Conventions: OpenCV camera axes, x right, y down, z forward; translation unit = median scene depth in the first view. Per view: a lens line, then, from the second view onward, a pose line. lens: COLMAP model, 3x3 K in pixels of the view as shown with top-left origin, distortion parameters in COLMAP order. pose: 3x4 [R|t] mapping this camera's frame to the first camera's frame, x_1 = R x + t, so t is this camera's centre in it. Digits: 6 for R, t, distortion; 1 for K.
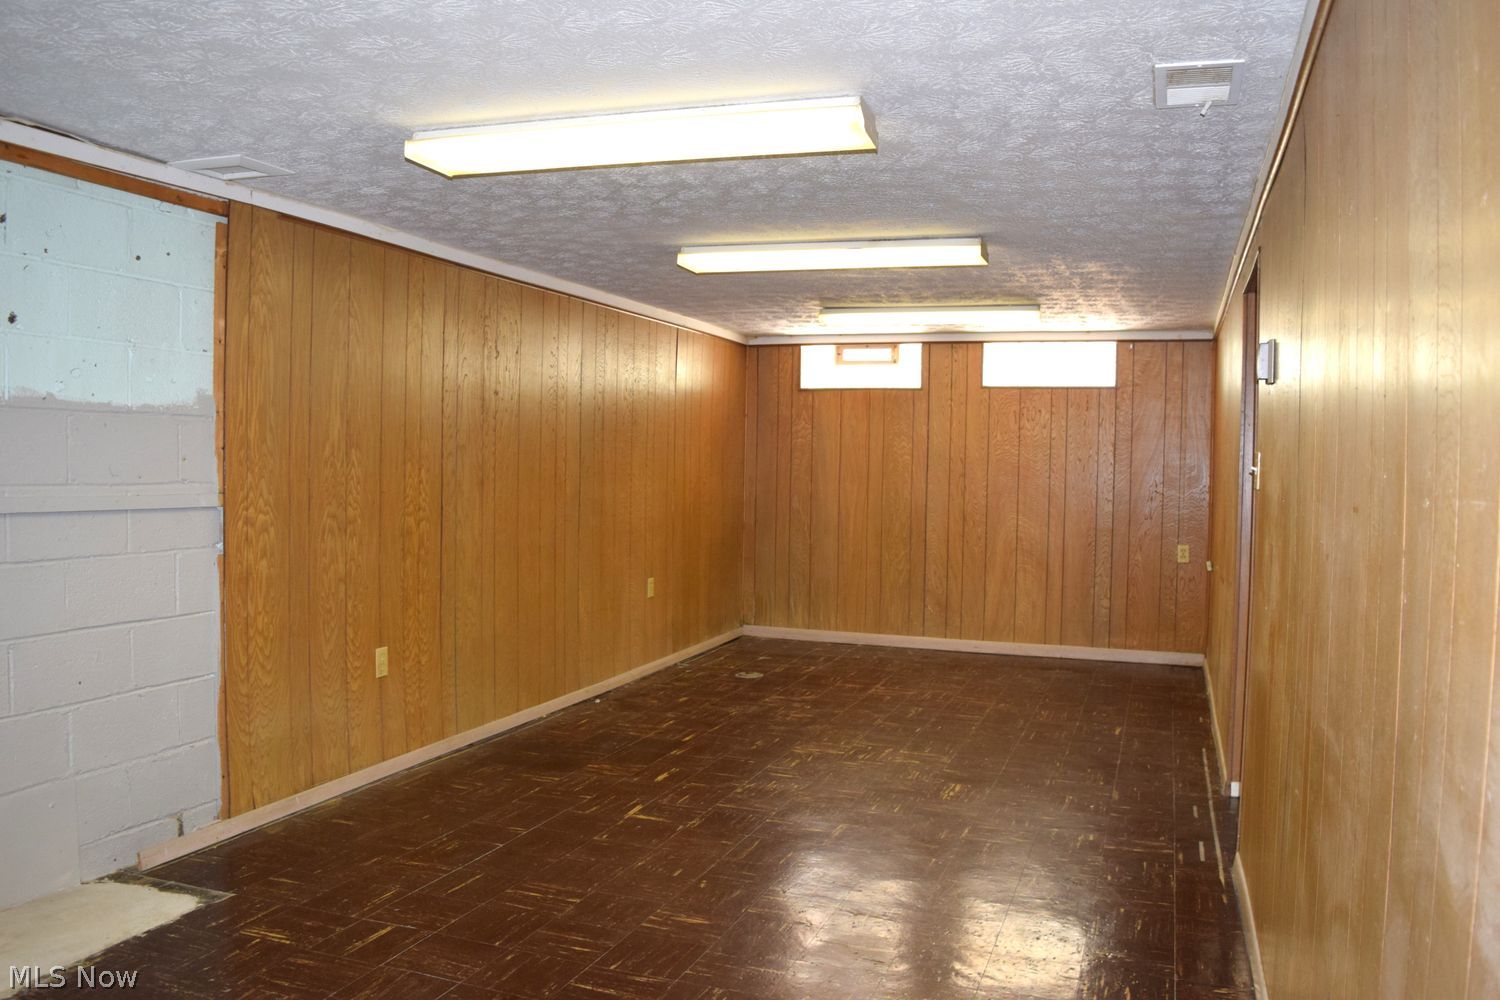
lens RADIAL K [[1204.1, 0, 744.6], [0, 1204.1, 503.6], [0, 0, 1]] dist [-0.096875, 0.016720]
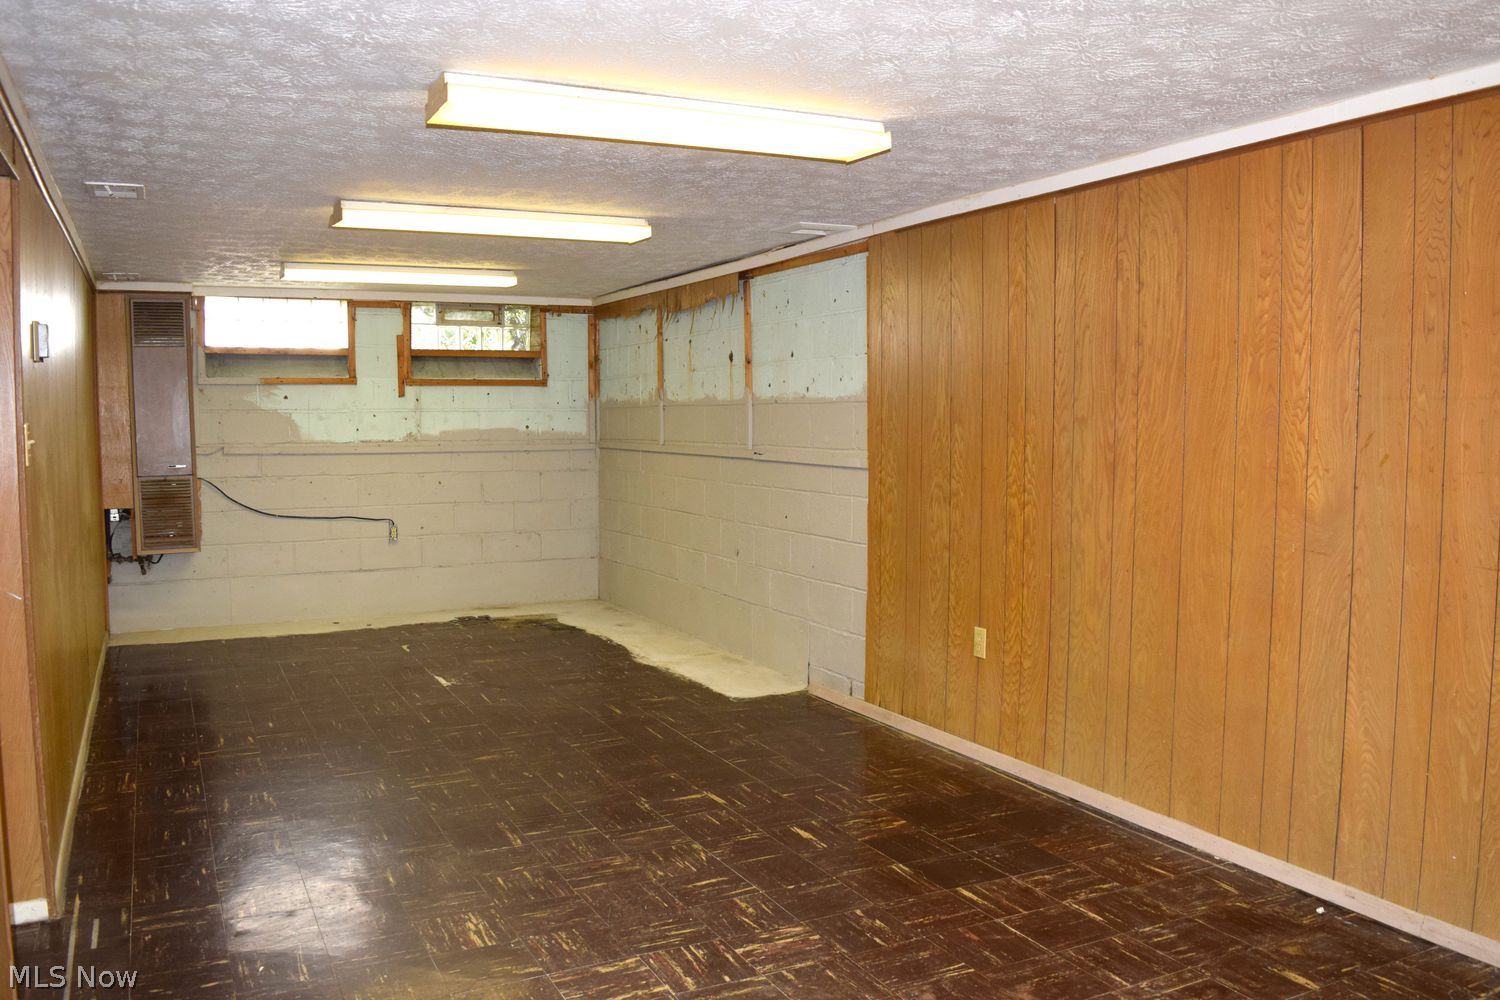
lens RADIAL K [[1204.1, 0, 742.3], [0, 1204.1, 503.5], [0, 0, 1]] dist [-0.096875, 0.016720]
pose [[-0.693759, 0.039215, -0.719139, 0.553896], [-0.031364, 0.995924, 0.084566, -0.059426], [0.719524, 0.081223, -0.689701, 1.593649]]
